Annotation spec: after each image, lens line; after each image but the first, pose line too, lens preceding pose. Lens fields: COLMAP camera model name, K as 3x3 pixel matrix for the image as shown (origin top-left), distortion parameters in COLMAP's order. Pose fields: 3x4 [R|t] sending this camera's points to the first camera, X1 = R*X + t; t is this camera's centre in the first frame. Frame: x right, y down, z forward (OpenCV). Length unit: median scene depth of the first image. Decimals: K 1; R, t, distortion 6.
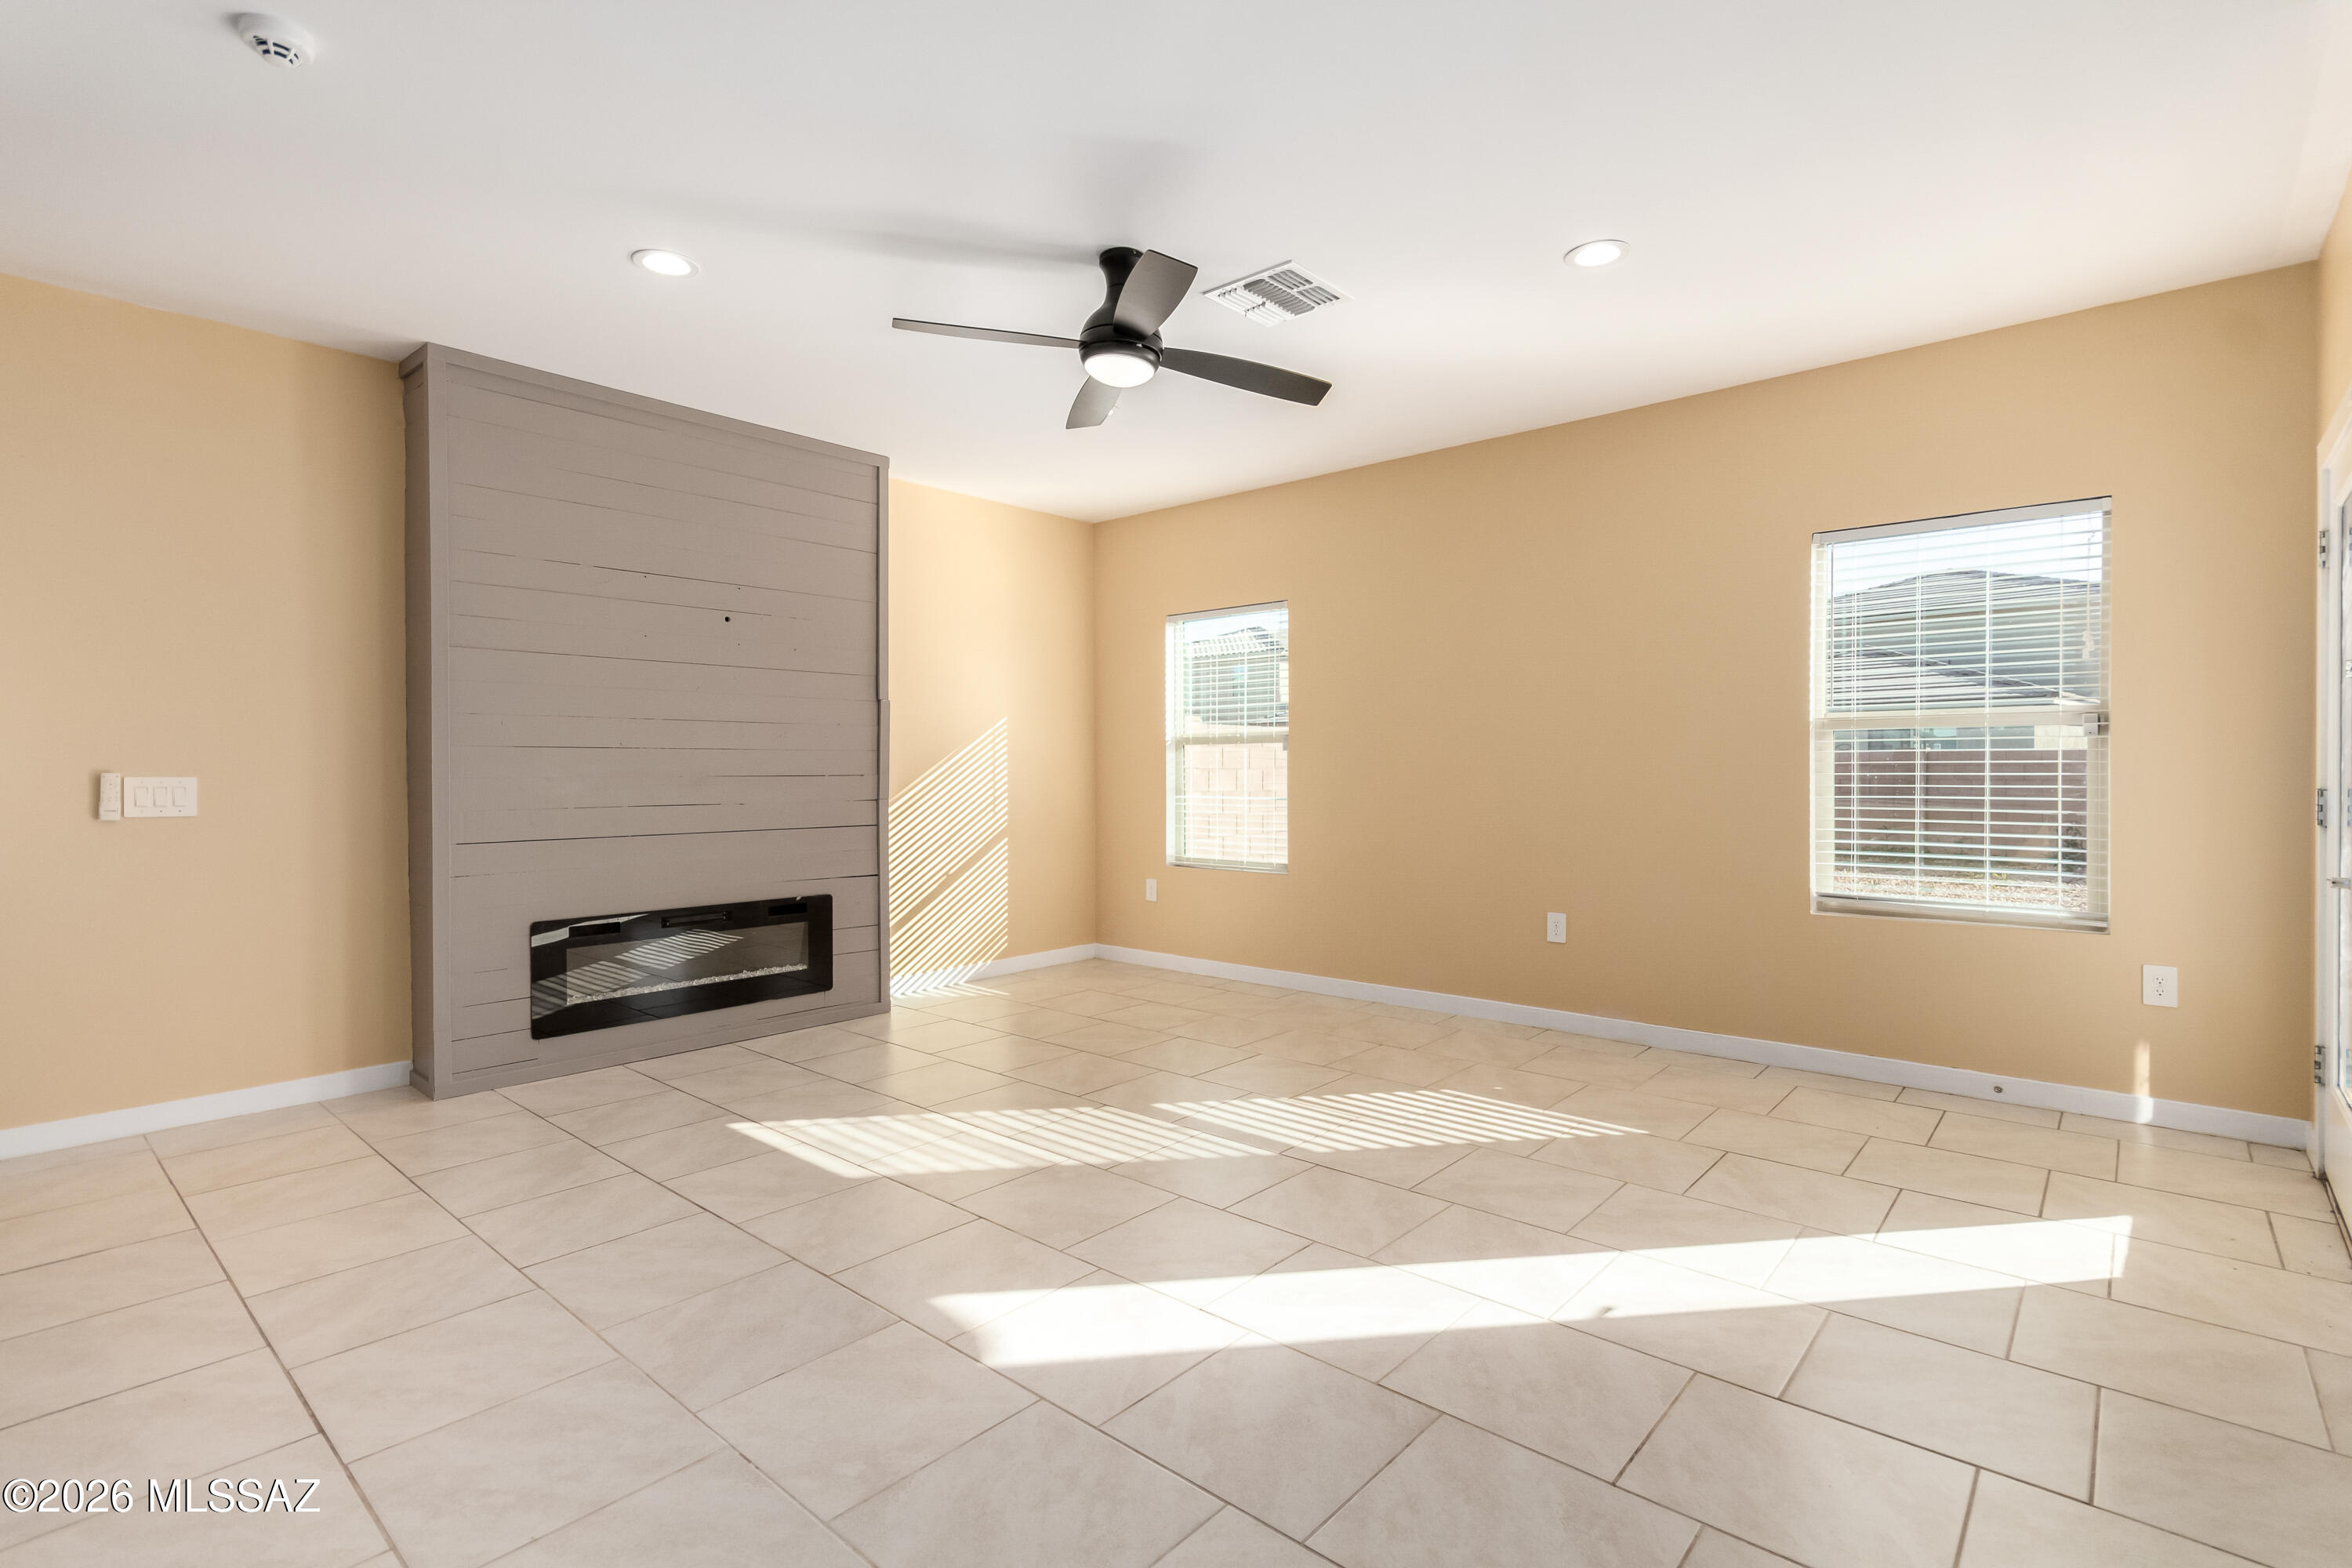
lens RADIAL K [[1082.2, 0, 1204.4], [0, 1082.2, 776.5], [0, 0, 1]] dist [-0.005434, 0.000238]
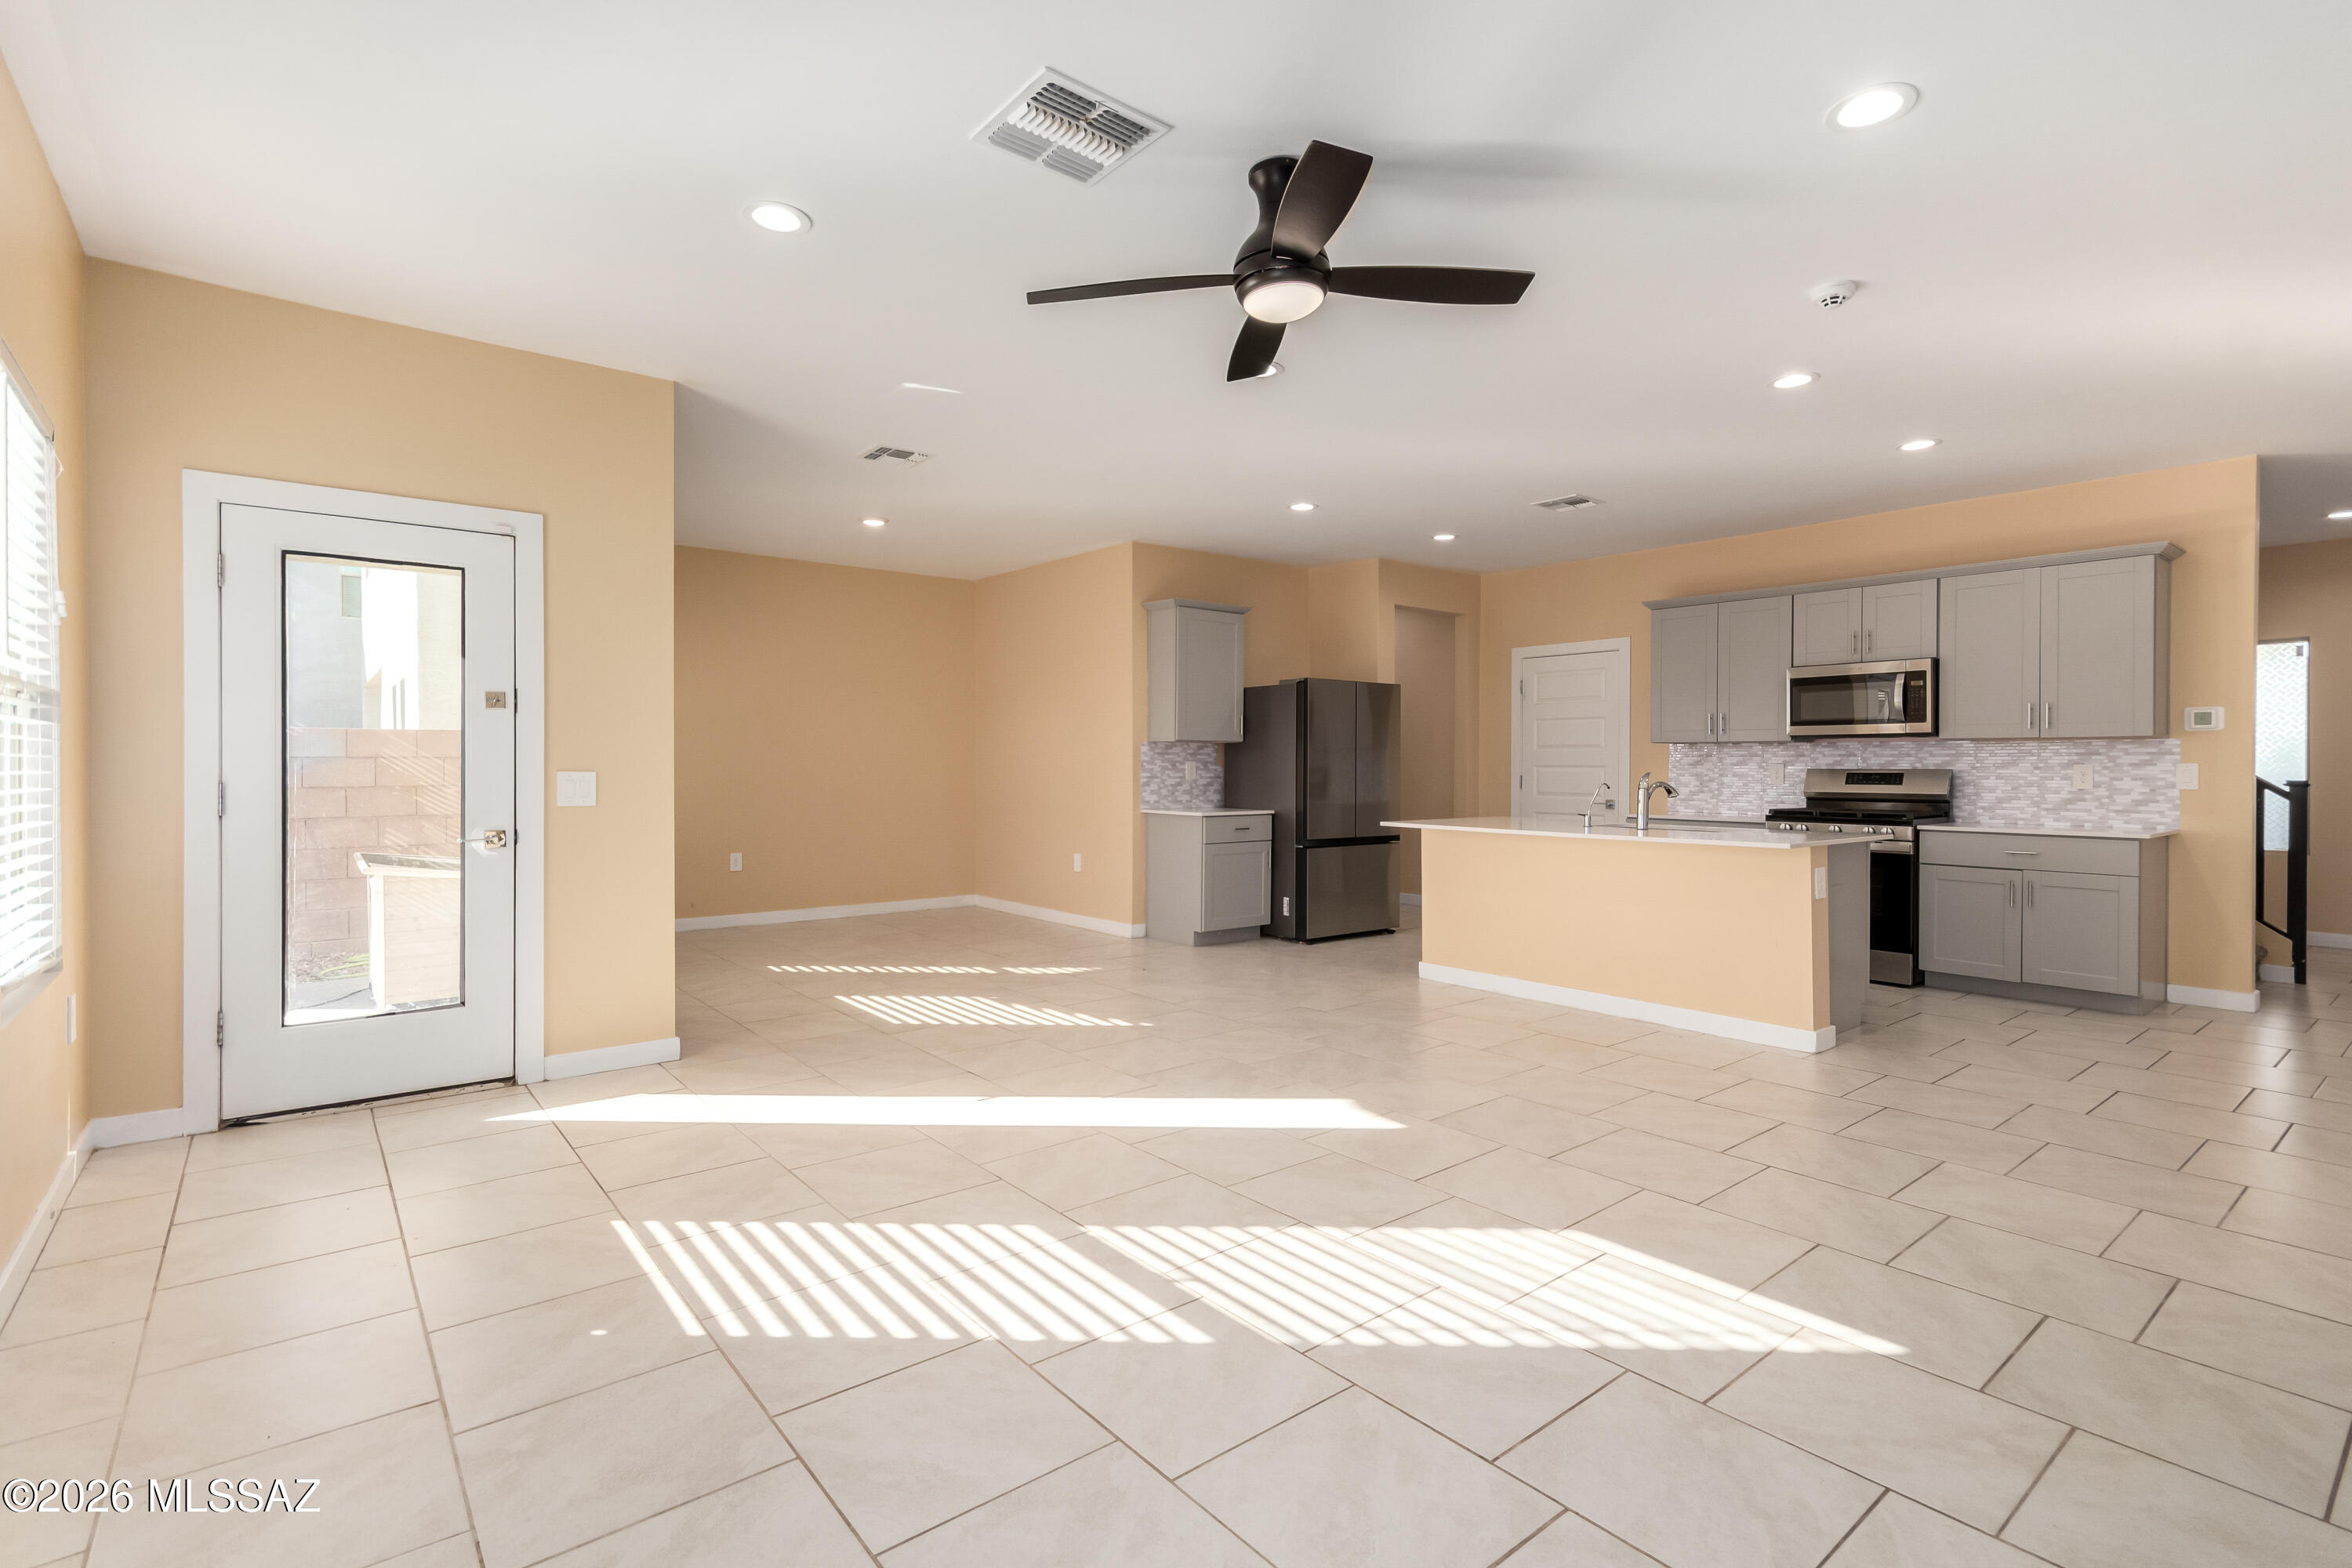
lens RADIAL K [[1085.4, 0, 1181.7], [0, 1085.4, 775.9], [0, 0, 1]] dist [0.005639, 0.001359]
pose [[-0.980439, -0.000963, 0.196821, -0.131070], [0.002313, 0.999863, 0.016417, -0.008612], [-0.196810, 0.016551, -0.980302, 1.423318]]
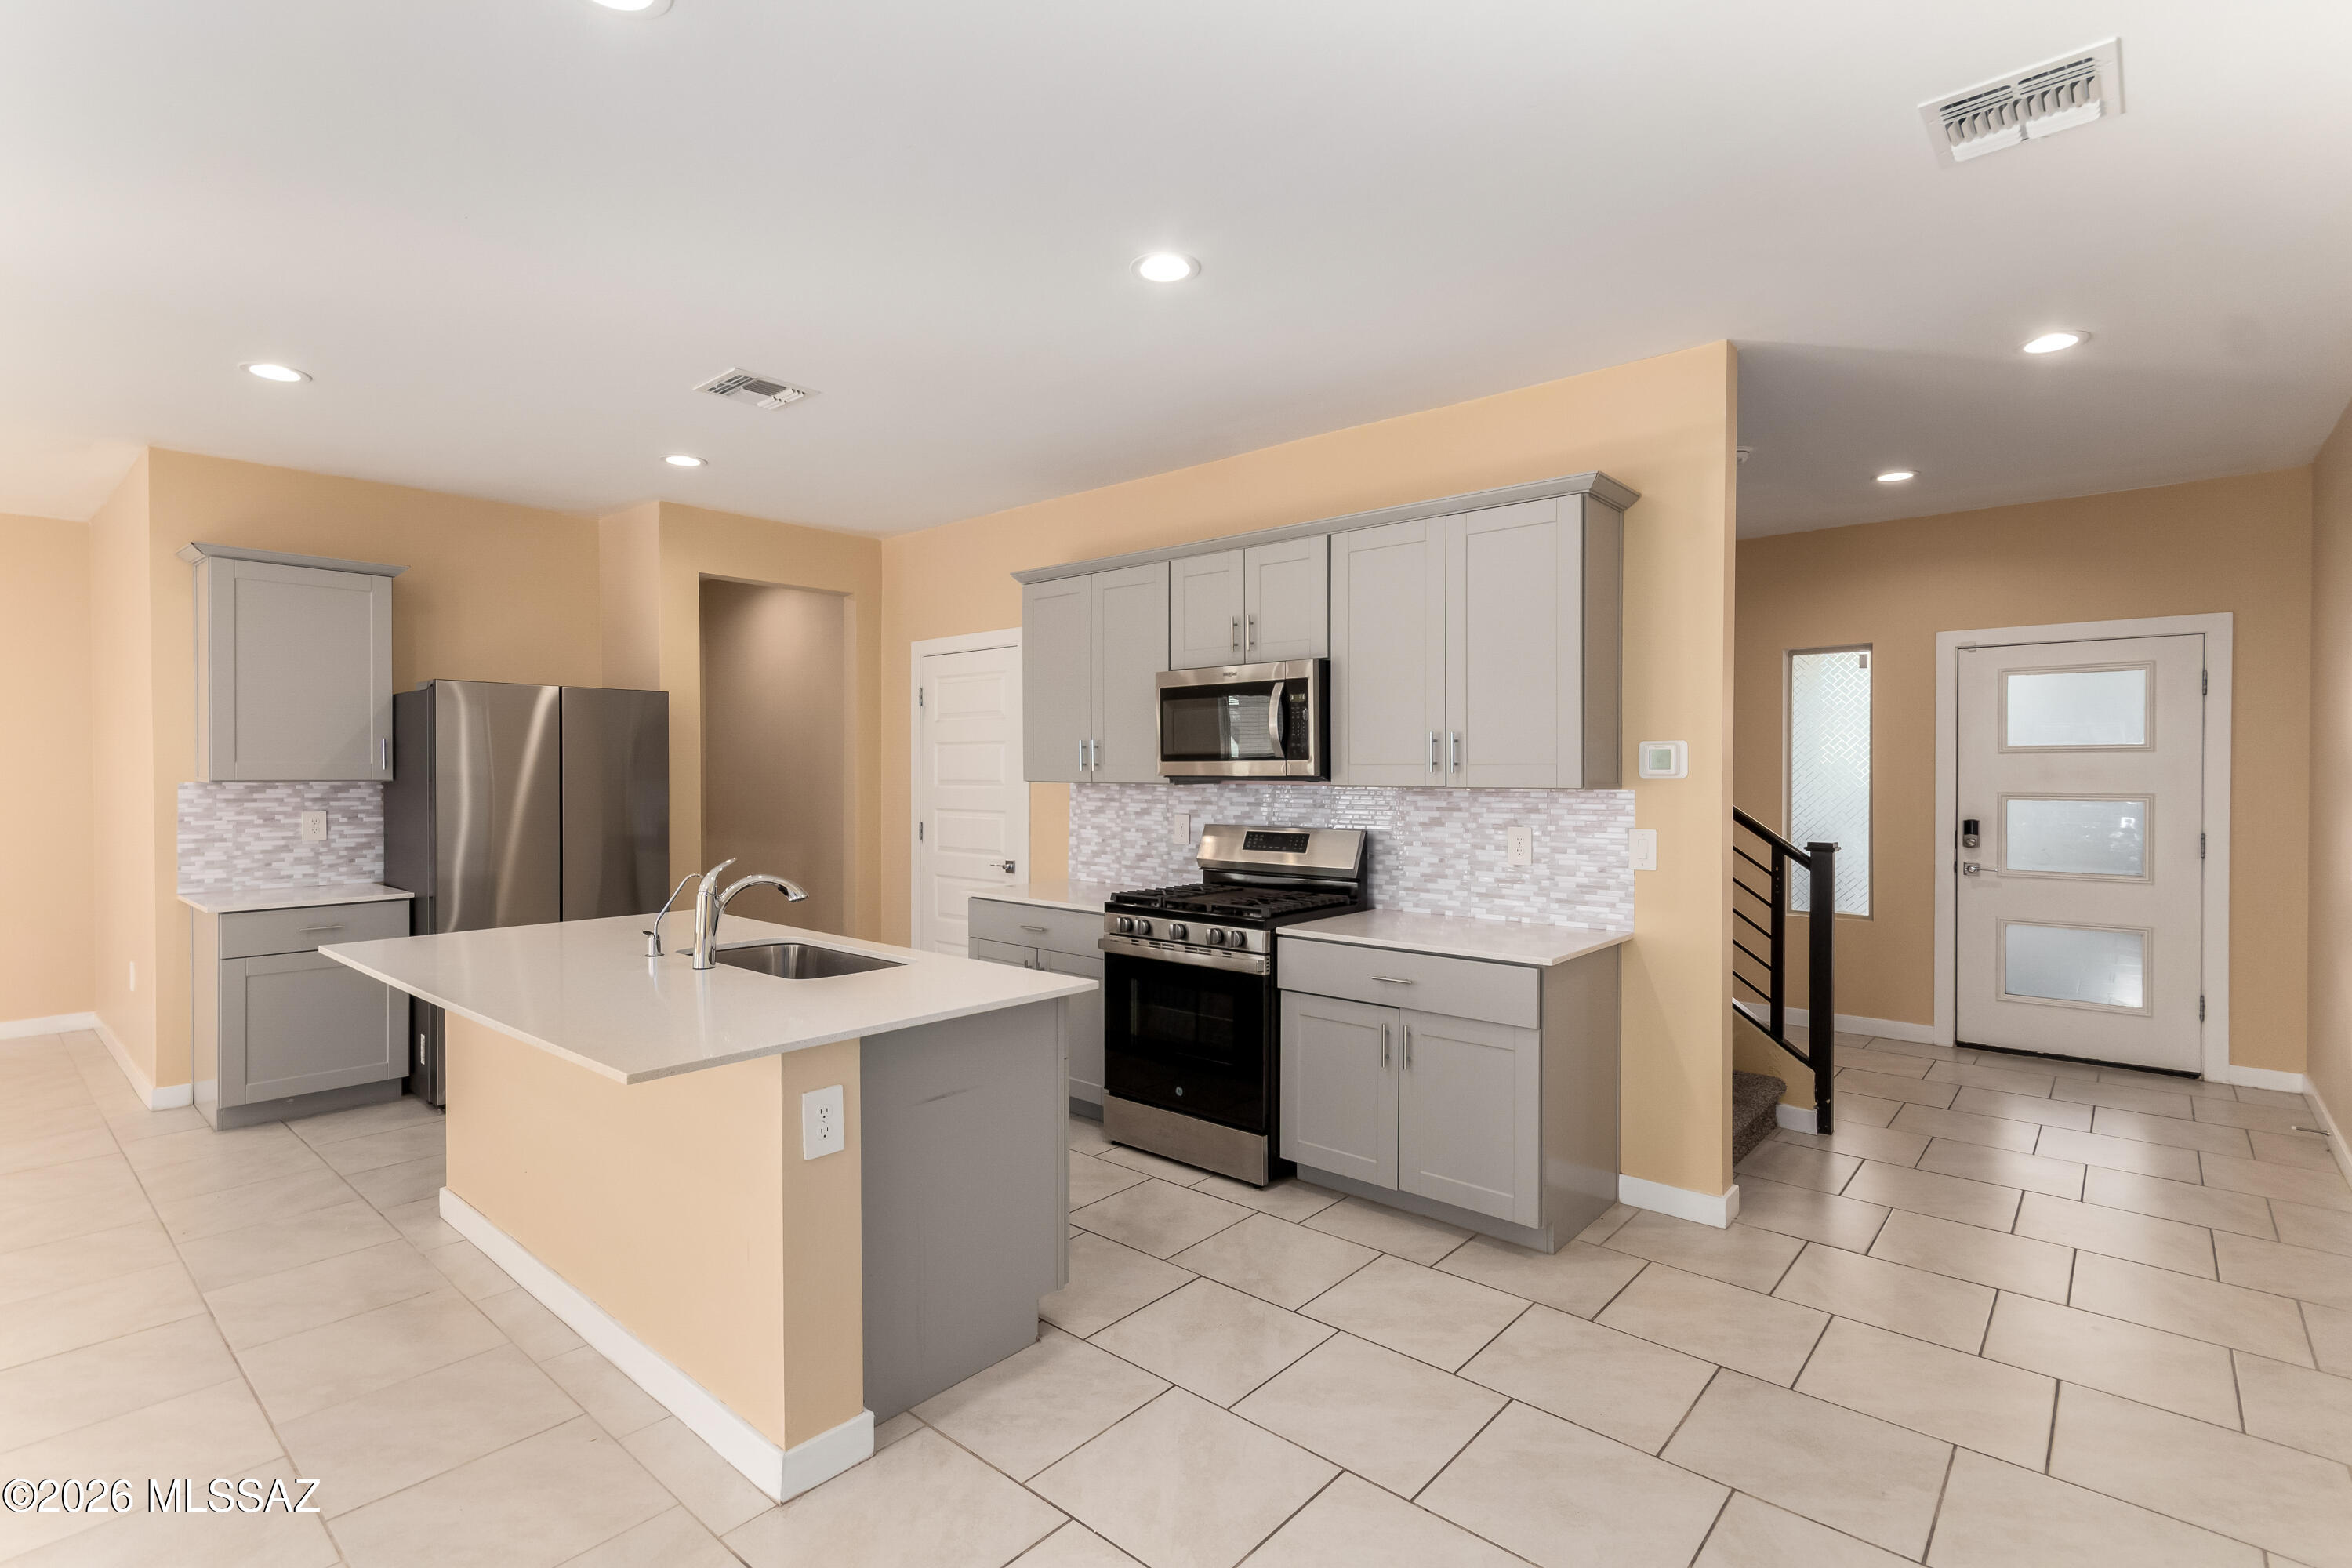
lens RADIAL K [[1097.0, 0, 1176.0], [0, 1097.0, 784.0], [0, 0, 1]] dist [0.002409, 0.000484]
pose [[-0.999703, 0.002704, 0.024220, -0.719044], [0.003141, 0.999832, 0.018035, -0.049774], [-0.024167, 0.018106, -0.999544, 0.748110]]
